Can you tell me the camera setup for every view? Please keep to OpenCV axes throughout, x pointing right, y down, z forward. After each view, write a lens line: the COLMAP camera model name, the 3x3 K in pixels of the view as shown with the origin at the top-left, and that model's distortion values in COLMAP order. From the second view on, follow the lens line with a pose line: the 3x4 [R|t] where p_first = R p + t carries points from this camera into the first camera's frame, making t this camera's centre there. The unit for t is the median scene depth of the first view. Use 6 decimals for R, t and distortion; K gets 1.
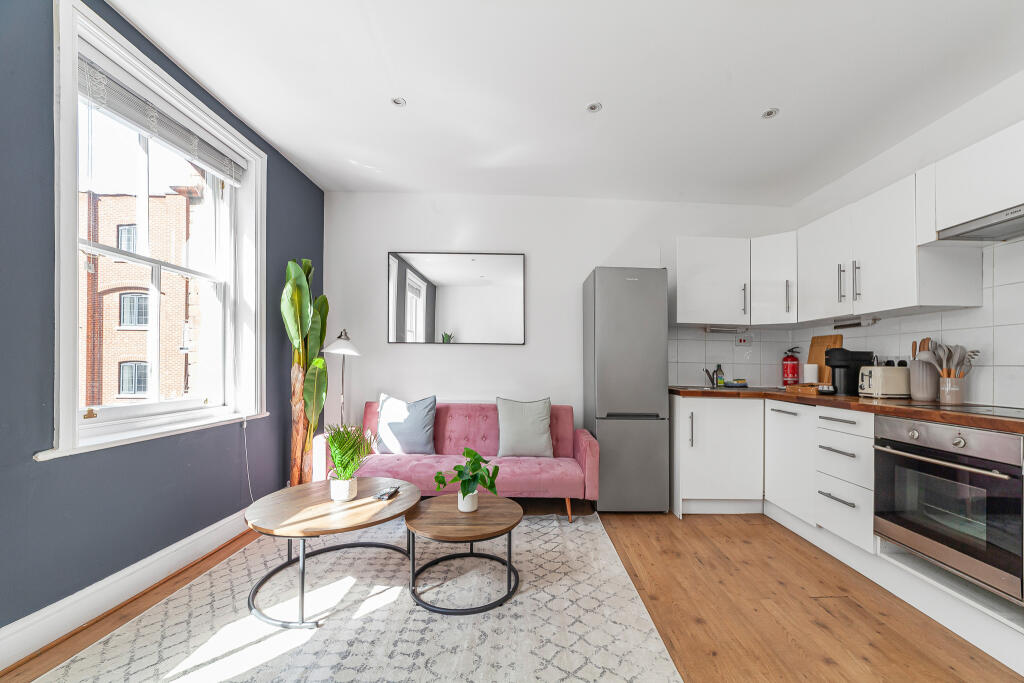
lens RADIAL K [[392.7, 0, 531.1], [0, 392.7, 353.5], [0, 0, 1]] dist [-0.013303, 0.000047]
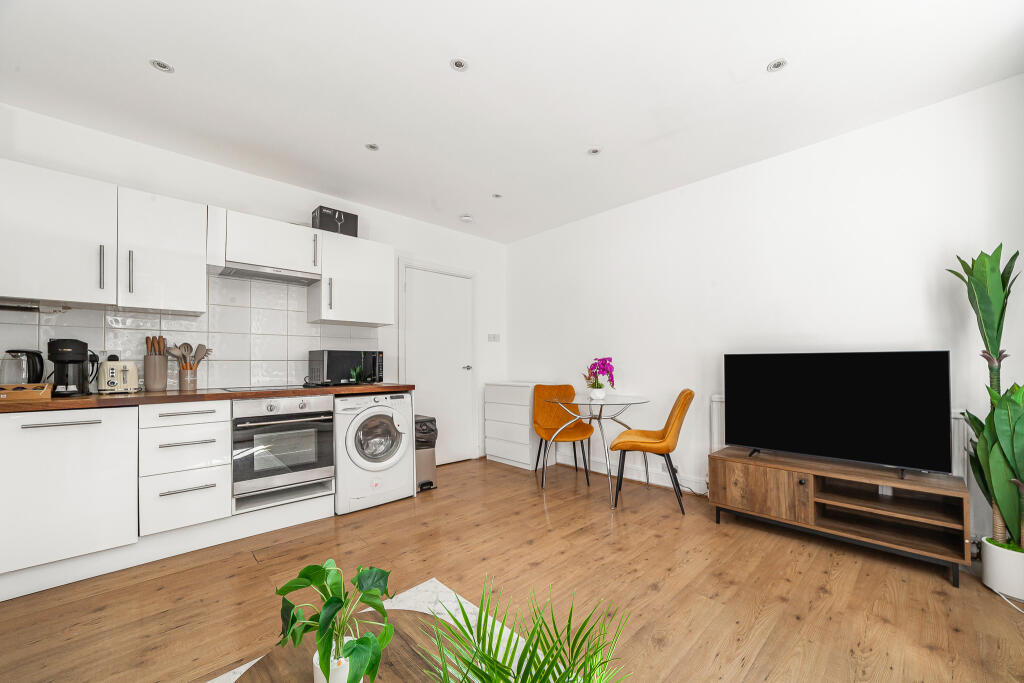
lens RADIAL K [[406.5, 0, 529.9], [0, 406.5, 366.5], [0, 0, 1]] dist [-0.012862, 0.000222]
pose [[-0.701038, -0.017149, 0.712918, -0.475245], [-0.022556, 0.999744, 0.001869, 0.018731], [-0.712767, -0.014770, -0.701245, 0.850695]]
